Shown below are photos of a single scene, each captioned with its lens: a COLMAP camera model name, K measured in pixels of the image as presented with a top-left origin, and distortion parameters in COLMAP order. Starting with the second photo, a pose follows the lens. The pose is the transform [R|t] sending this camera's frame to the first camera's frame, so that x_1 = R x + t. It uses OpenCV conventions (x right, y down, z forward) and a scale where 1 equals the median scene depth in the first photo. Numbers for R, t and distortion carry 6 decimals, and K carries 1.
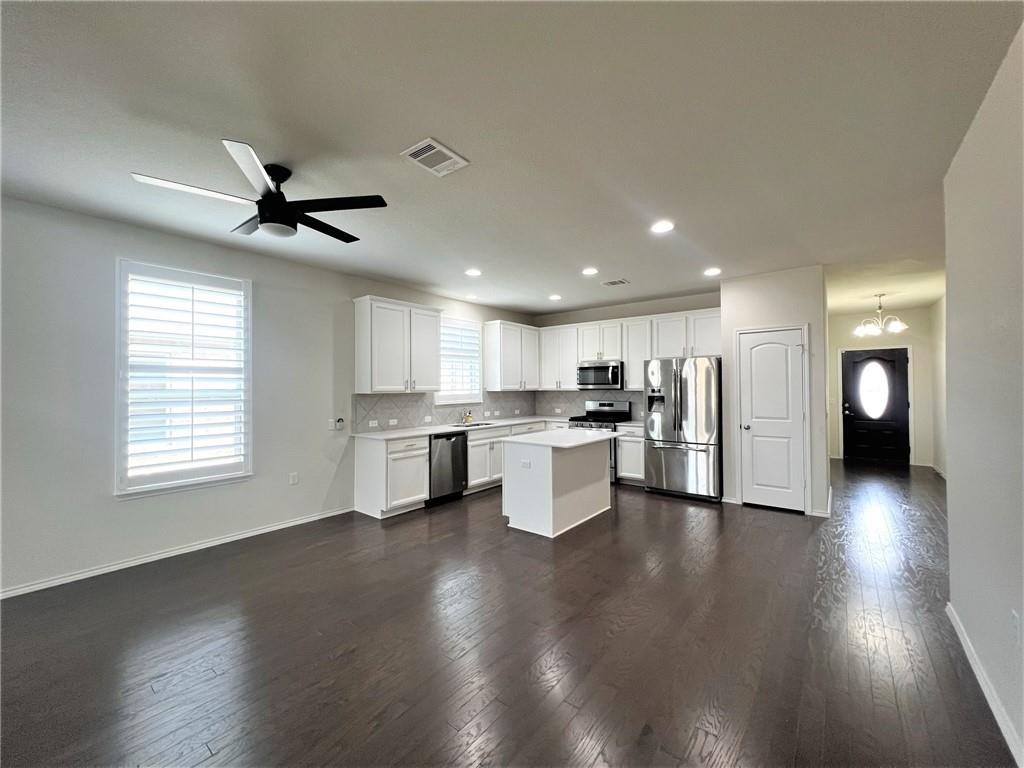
lens RADIAL K [[409.8, 0, 511.1], [0, 409.8, 383.4], [0, 0, 1]] dist [-0.001003, -0.000074]
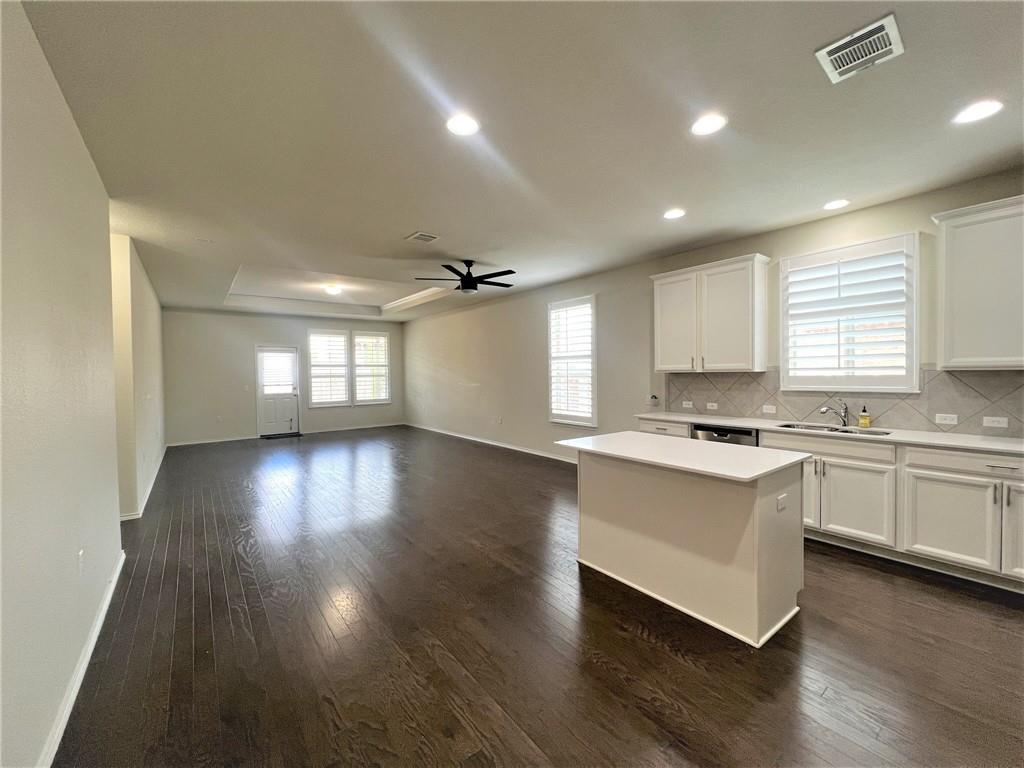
lens RADIAL K [[409.8, 0, 515.0], [0, 409.8, 381.1], [0, 0, 1]] dist [-0.001003, -0.000074]
pose [[-0.216365, 0.029883, -0.975855, 0.691710], [0.022527, 0.999418, 0.025610, 0.010794], [0.976053, -0.016442, -0.216912, 0.838644]]
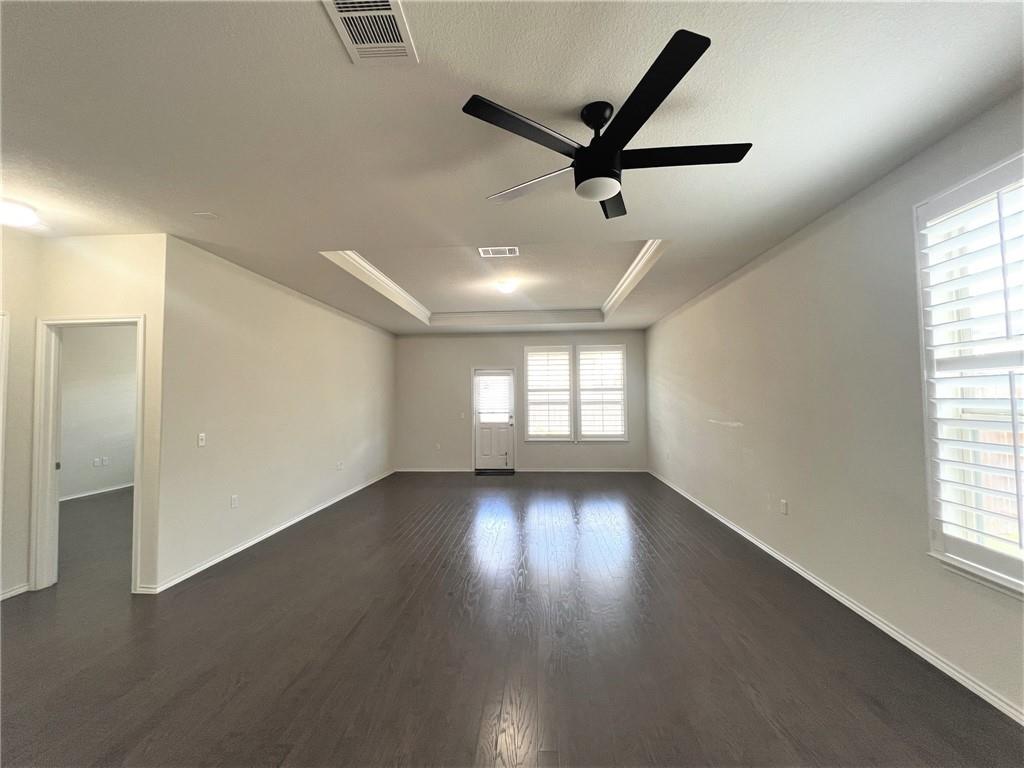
lens RADIAL K [[409.8, 0, 508.7], [0, 409.8, 383.0], [0, 0, 1]] dist [-0.001003, -0.000074]
pose [[-0.822855, -0.011140, -0.568142, -0.009444], [0.015945, 0.998961, -0.042681, 0.004944], [0.568027, -0.044180, -0.821823, 0.767297]]
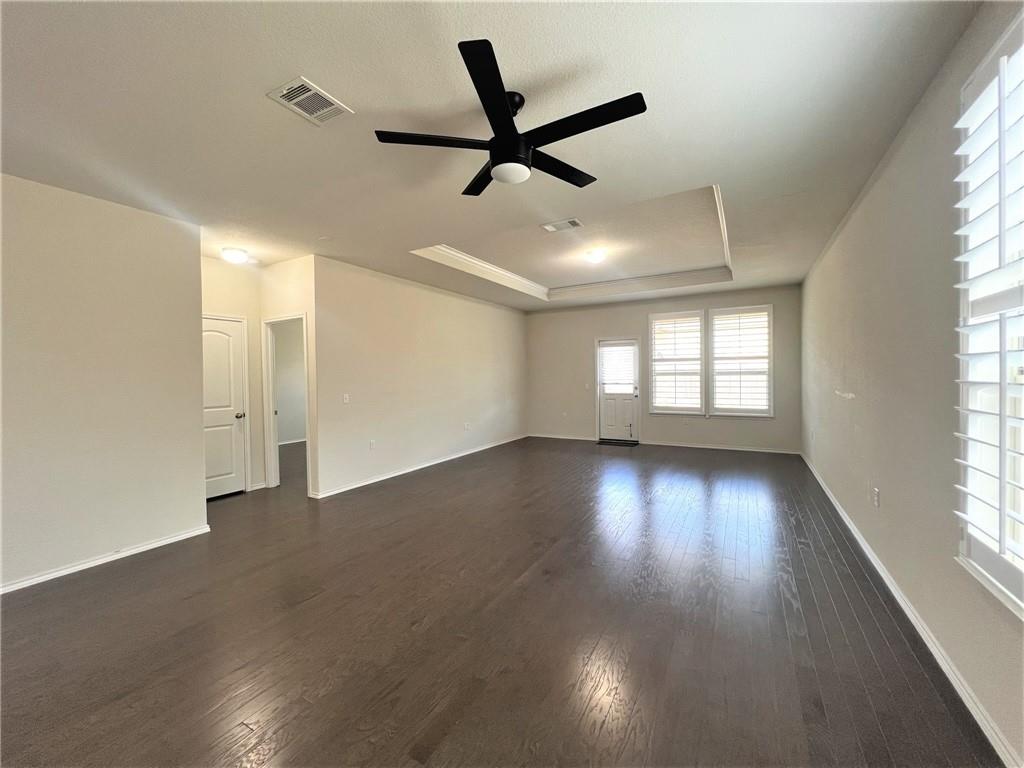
lens RADIAL K [[409.8, 0, 511.2], [0, 409.8, 386.8], [0, 0, 1]] dist [-0.001003, -0.000074]
pose [[-0.987517, 0.022997, -0.155825, -0.216319], [0.019712, 0.999550, 0.022597, 0.020076], [0.156274, 0.019243, -0.987526, 0.926643]]
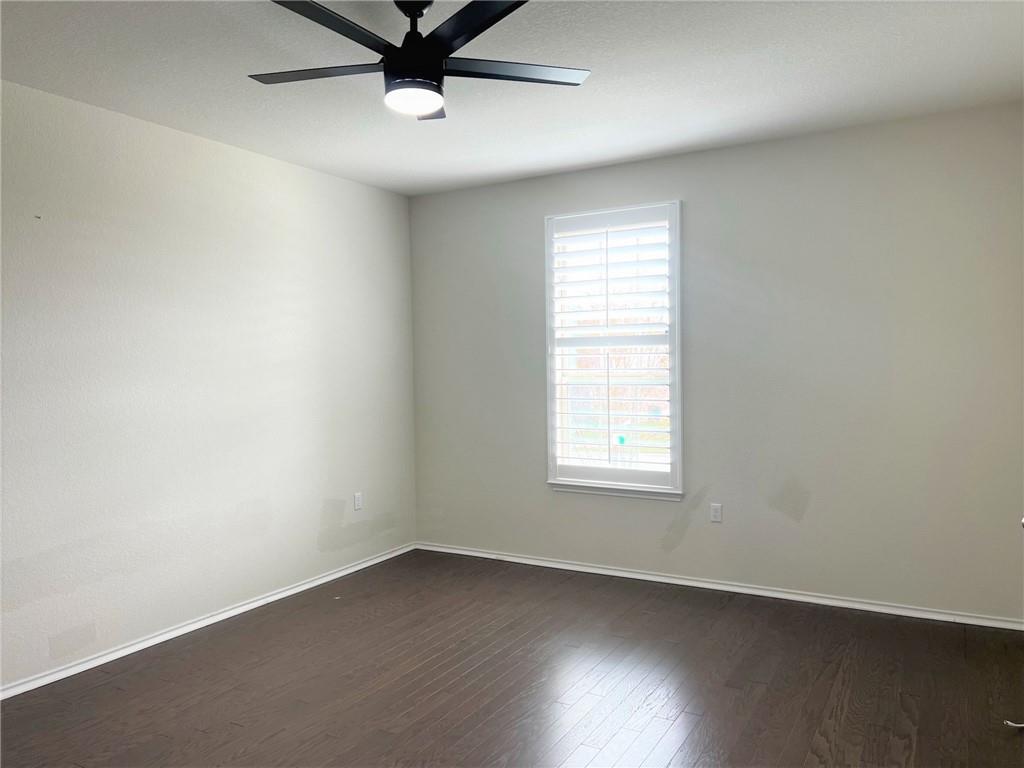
lens RADIAL K [[784.3, 0, 505.9], [0, 784.3, 390.7], [0, 0, 1]] dist [0.119151, -0.009088]
pose [[0.184845, 0.031952, -0.982248, 0.464337], [0.022831, 0.999062, 0.036796, 0.000411], [0.982502, -0.029227, 0.183942, 0.392244]]
